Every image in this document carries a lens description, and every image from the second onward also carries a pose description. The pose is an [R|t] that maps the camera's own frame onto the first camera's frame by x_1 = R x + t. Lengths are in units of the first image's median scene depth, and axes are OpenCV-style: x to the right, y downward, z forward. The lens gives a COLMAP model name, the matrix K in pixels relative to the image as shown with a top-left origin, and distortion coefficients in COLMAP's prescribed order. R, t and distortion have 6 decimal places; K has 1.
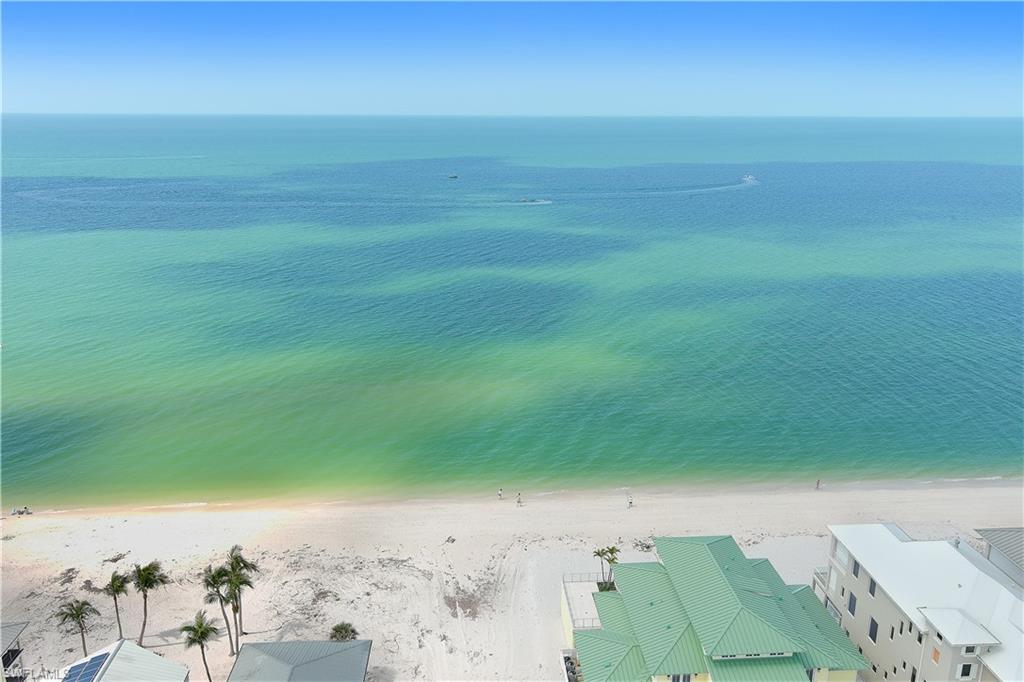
lens RADIAL K [[796.6, 0, 510.9], [0, 796.6, 335.3], [0, 0, 1]] dist [0.032749, -0.022050]
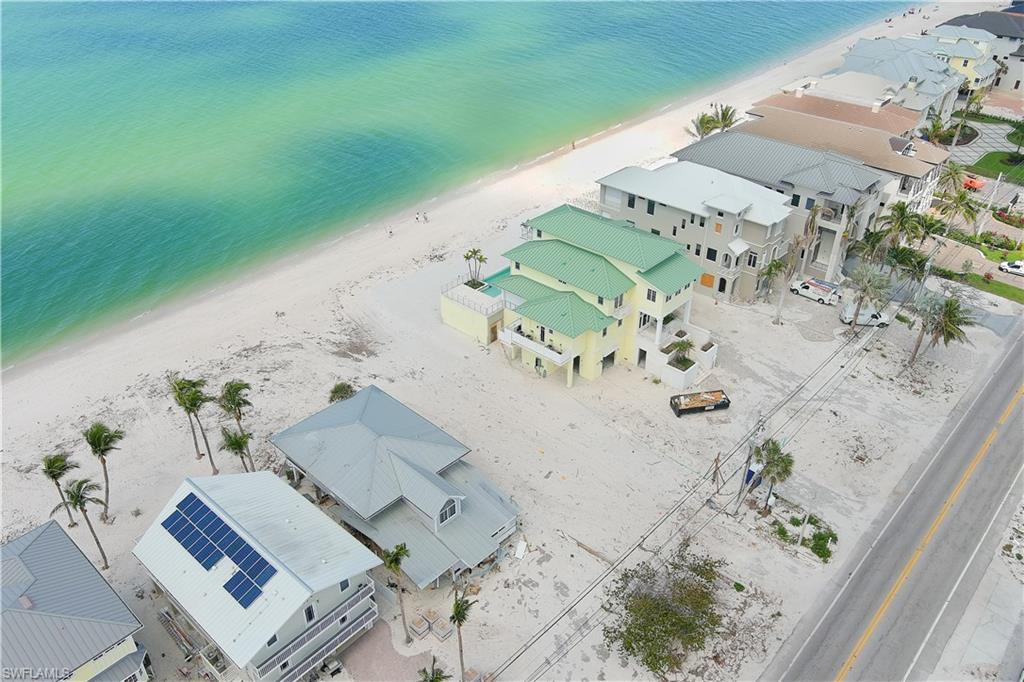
lens RADIAL K [[796.6, 0, 511.4], [0, 796.6, 337.6], [0, 0, 1]] dist [0.032749, -0.022050]
pose [[0.725308, -0.373369, 0.578380, -0.517313], [0.188593, 0.915774, 0.354669, -0.018648], [-0.662088, -0.148166, 0.734633, 0.078722]]
